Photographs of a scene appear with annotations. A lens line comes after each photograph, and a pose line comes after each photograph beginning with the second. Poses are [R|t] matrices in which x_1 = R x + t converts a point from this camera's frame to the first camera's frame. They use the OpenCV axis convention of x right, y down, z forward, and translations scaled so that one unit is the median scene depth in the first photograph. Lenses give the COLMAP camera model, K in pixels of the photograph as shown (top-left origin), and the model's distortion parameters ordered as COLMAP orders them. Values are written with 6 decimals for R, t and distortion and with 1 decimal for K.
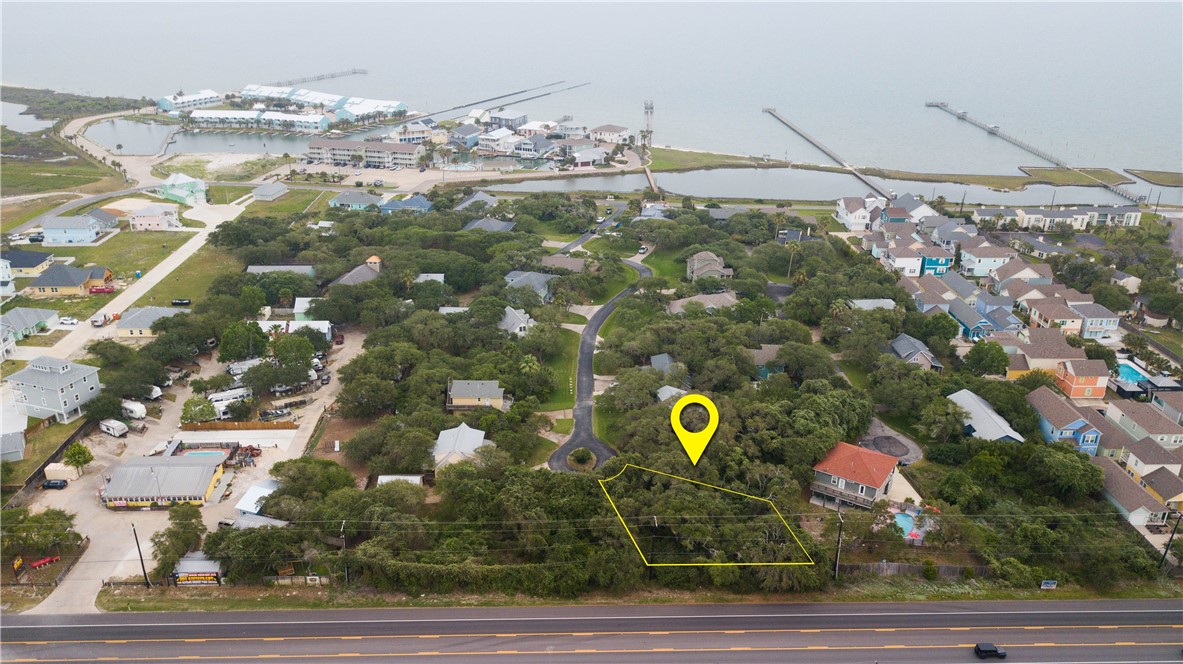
lens RADIAL K [[903.1, 0, 585.3], [0, 903.1, 335.8], [0, 0, 1]] dist [-0.006291, -0.000647]
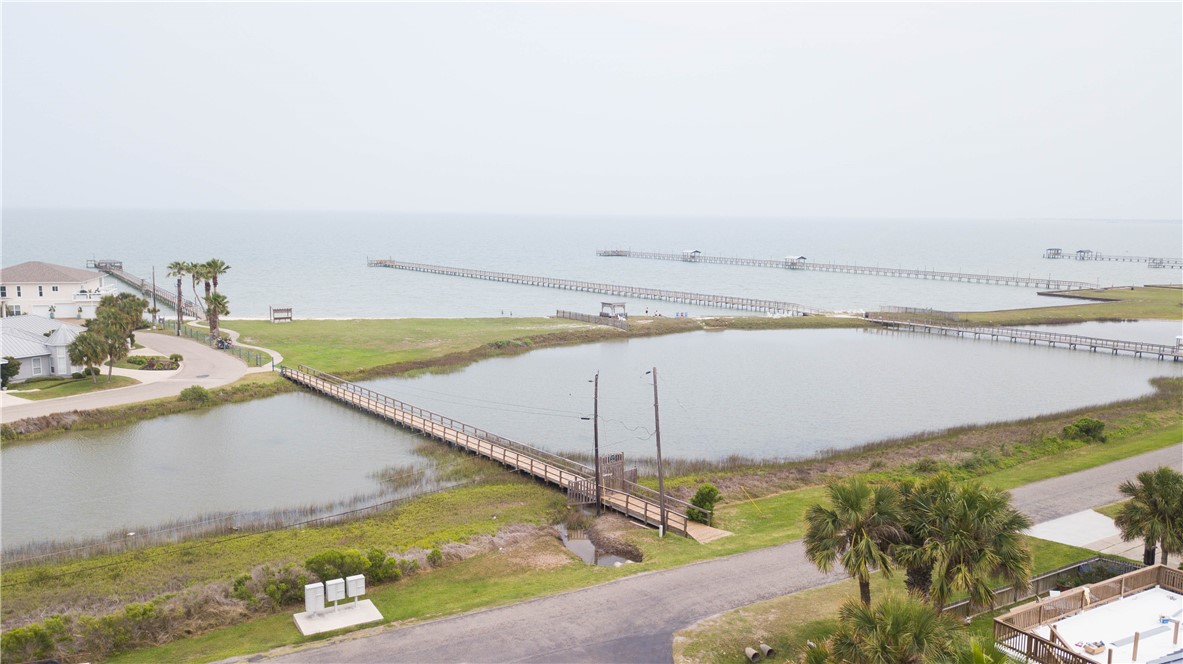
lens RADIAL K [[903.1, 0, 590.5], [0, 903.1, 332.0], [0, 0, 1]] dist [-0.006291, -0.000647]
pose [[0.794531, -0.076816, 0.602345, -0.012956], [0.229111, 0.956571, -0.180223, -0.238151], [-0.562341, 0.281197, 0.777625, 1.351895]]
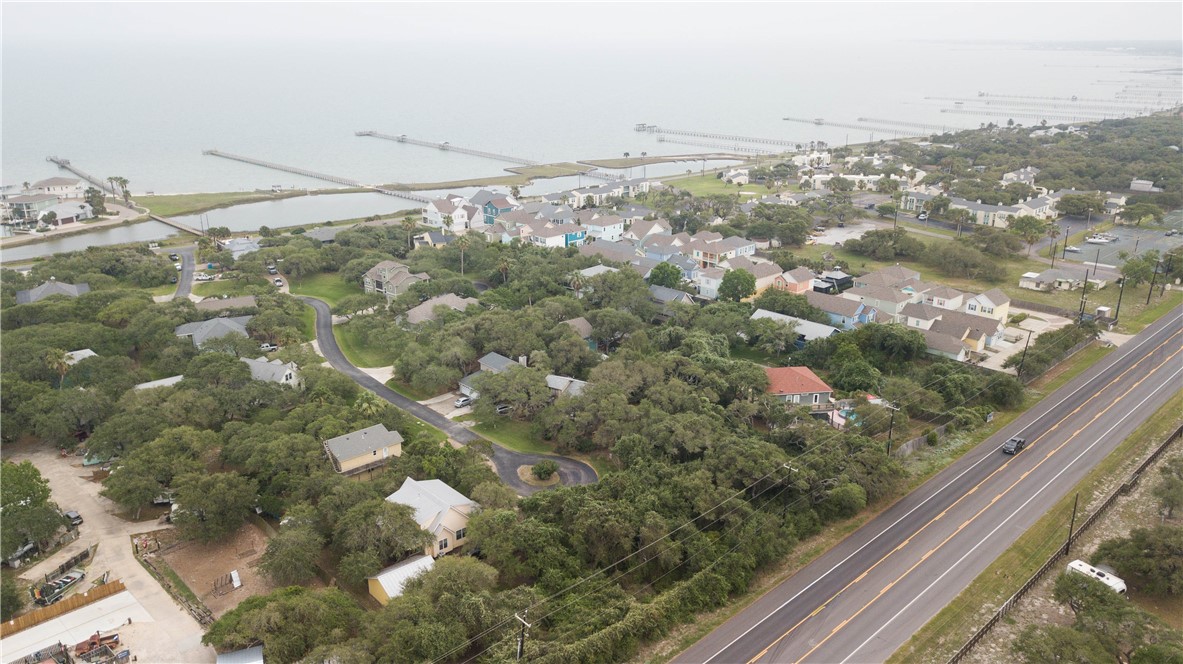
lens RADIAL K [[903.1, 0, 585.6], [0, 903.1, 329.4], [0, 0, 1]] dist [-0.006291, -0.000647]
pose [[0.735729, -0.215386, 0.642115, -0.331665], [0.263323, 0.964461, 0.021798, 0.002512], [-0.623990, 0.153047, 0.766298, 0.239160]]
